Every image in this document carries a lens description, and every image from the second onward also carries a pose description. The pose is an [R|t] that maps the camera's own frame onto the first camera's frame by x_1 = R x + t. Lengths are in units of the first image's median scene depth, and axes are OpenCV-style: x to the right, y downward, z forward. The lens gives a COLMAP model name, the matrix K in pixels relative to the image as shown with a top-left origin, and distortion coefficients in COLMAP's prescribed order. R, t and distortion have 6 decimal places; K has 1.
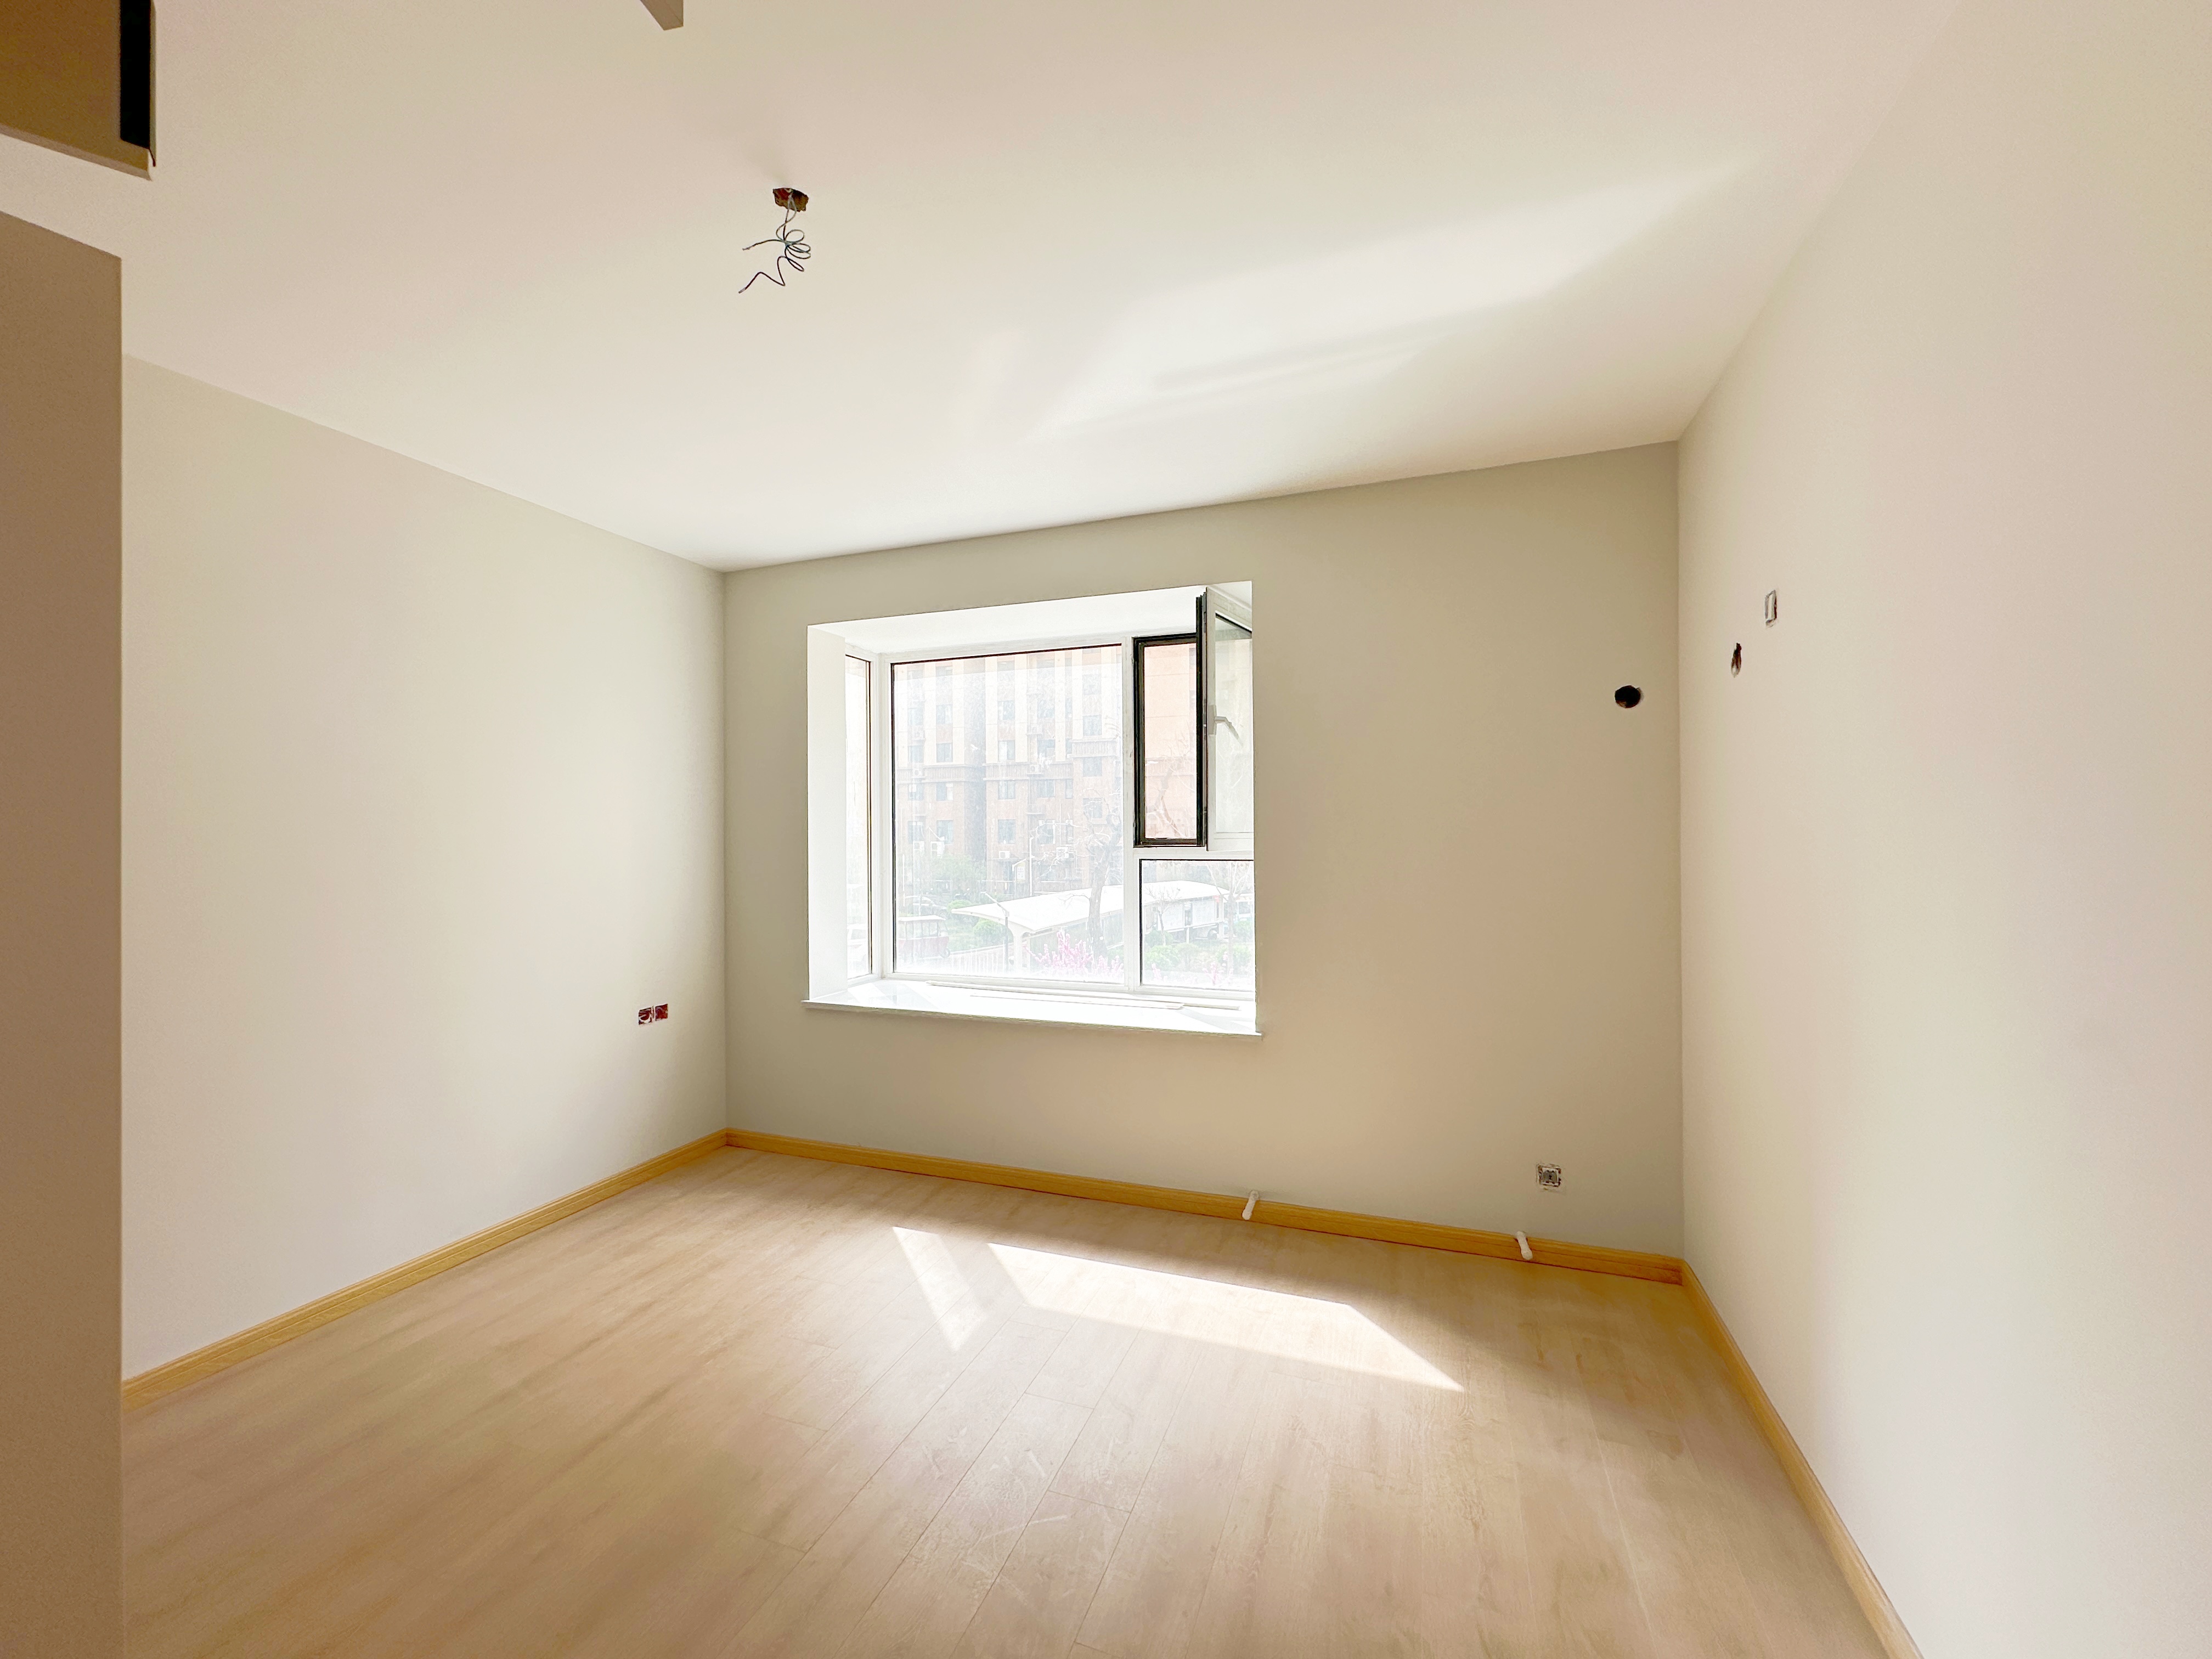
lens RADIAL K [[887.4, 0, 1106.6], [0, 887.4, 832.7], [0, 0, 1]] dist [-0.001662, 0.000265]
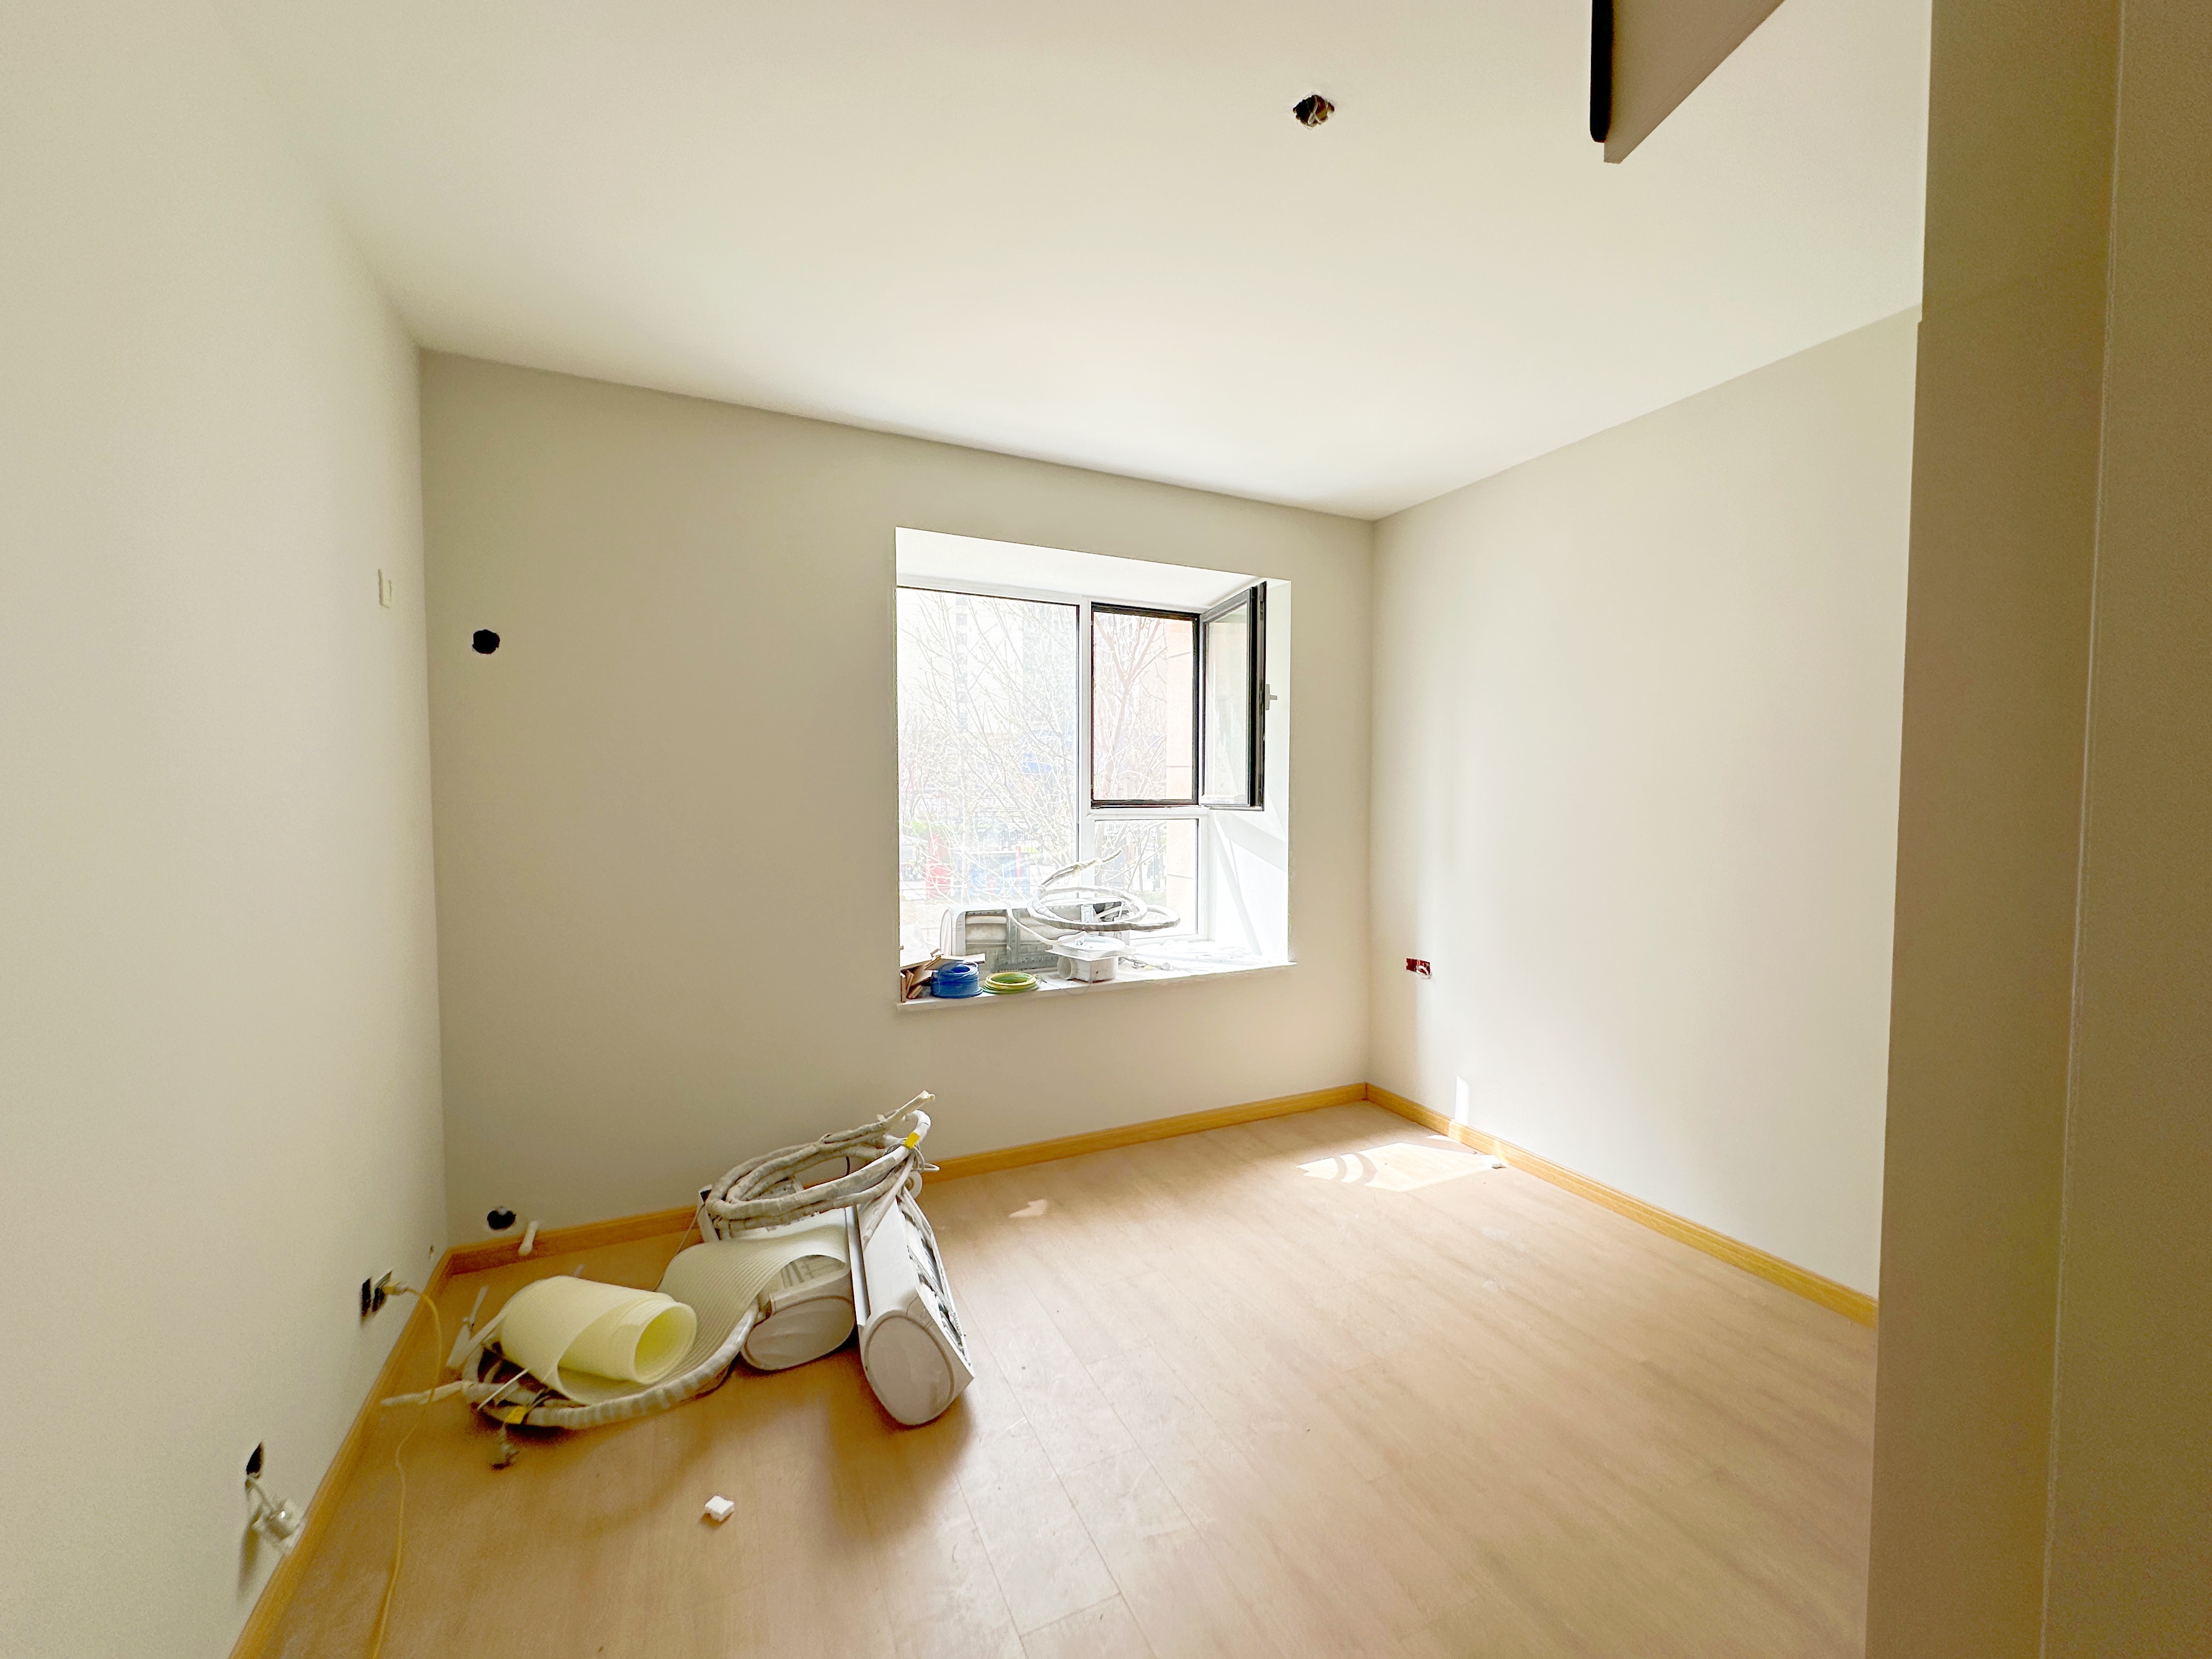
lens RADIAL K [[887.4, 0, 1106.6], [0, 887.4, 832.7], [0, 0, 1]] dist [-0.001662, 0.000265]
pose [[0.703635, -0.017782, 0.710339, -0.790467], [-0.006537, 0.999483, 0.031496, 0.013969], [-0.710532, -0.026805, 0.703154, 0.305179]]
